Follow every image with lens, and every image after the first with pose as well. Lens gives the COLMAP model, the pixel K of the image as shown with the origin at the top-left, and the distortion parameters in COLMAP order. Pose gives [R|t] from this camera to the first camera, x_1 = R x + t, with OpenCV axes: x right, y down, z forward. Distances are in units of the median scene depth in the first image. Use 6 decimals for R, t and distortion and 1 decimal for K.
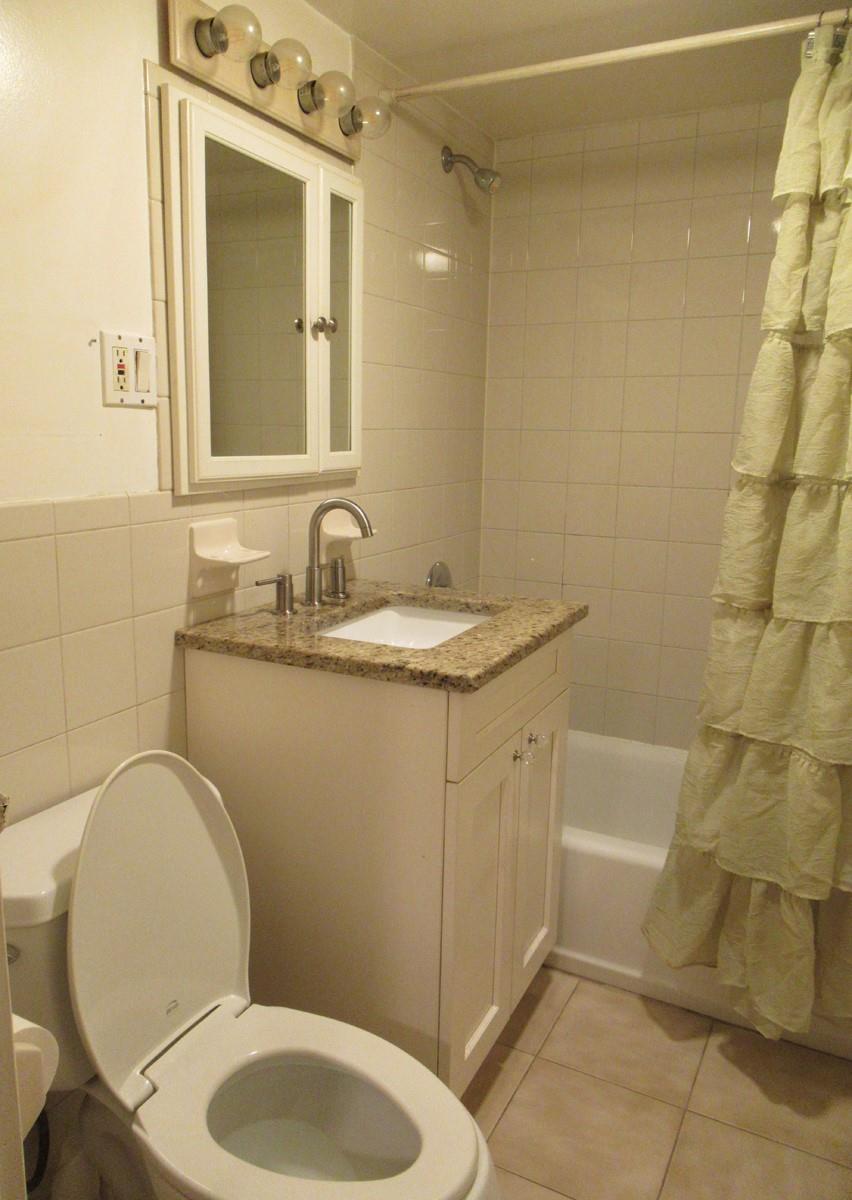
lens RADIAL K [[871.4, 0, 414.2], [0, 871.4, 602.8], [0, 0, 1]] dist [-0.024658, 0.007365]
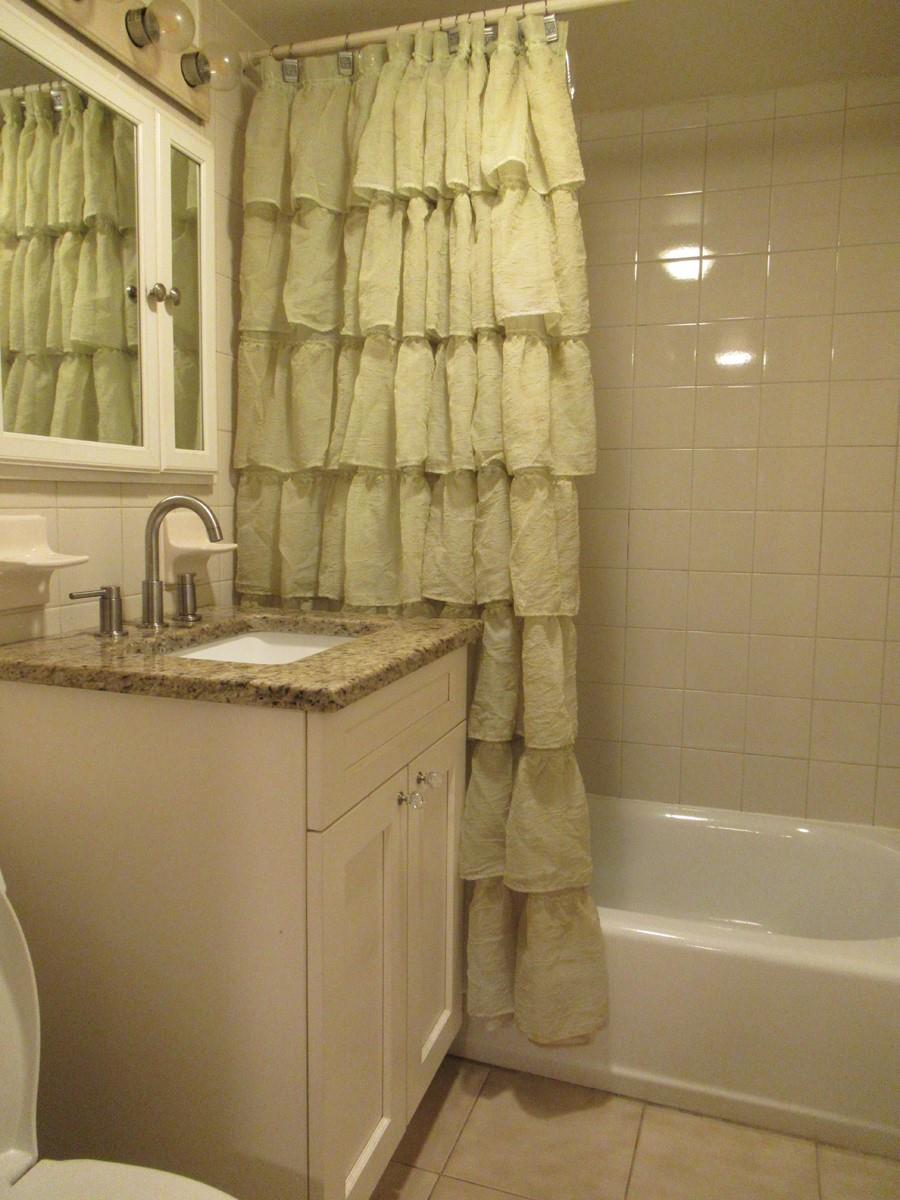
lens RADIAL K [[871.6, 0, 451.3], [0, 871.6, 597.3], [0, 0, 1]] dist [-0.025720, 0.010086]
pose [[0.988278, -0.019142, 0.151460, 0.040720], [0.031885, 0.996109, -0.082158, 0.052956], [-0.149298, 0.086024, 0.985043, 0.161490]]
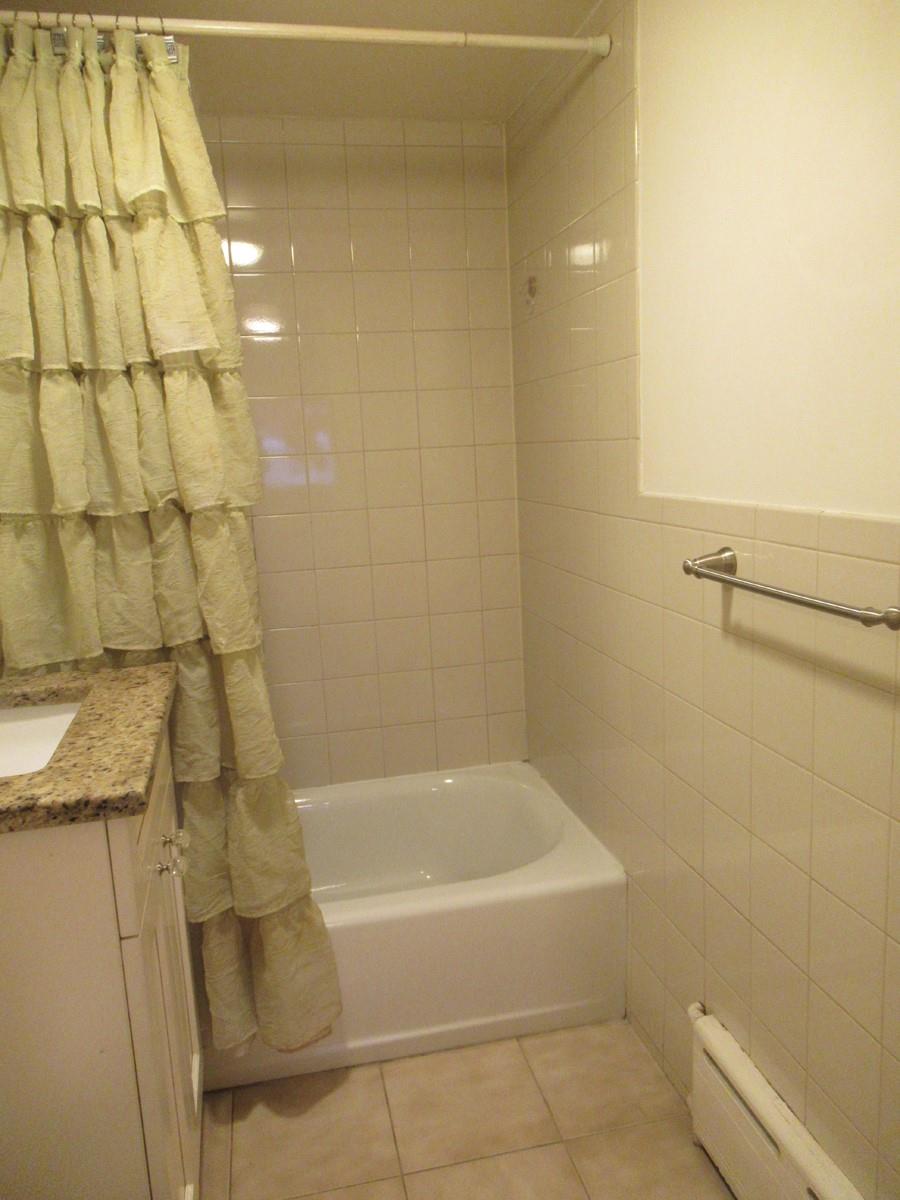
lens RADIAL K [[871.6, 0, 447.2], [0, 871.6, 595.3], [0, 0, 1]] dist [-0.025720, 0.010086]
pose [[0.763411, -0.155038, 0.627030, -0.133779], [0.182028, 0.983059, 0.021449, -0.037341], [-0.619733, 0.097762, 0.778700, 0.184110]]
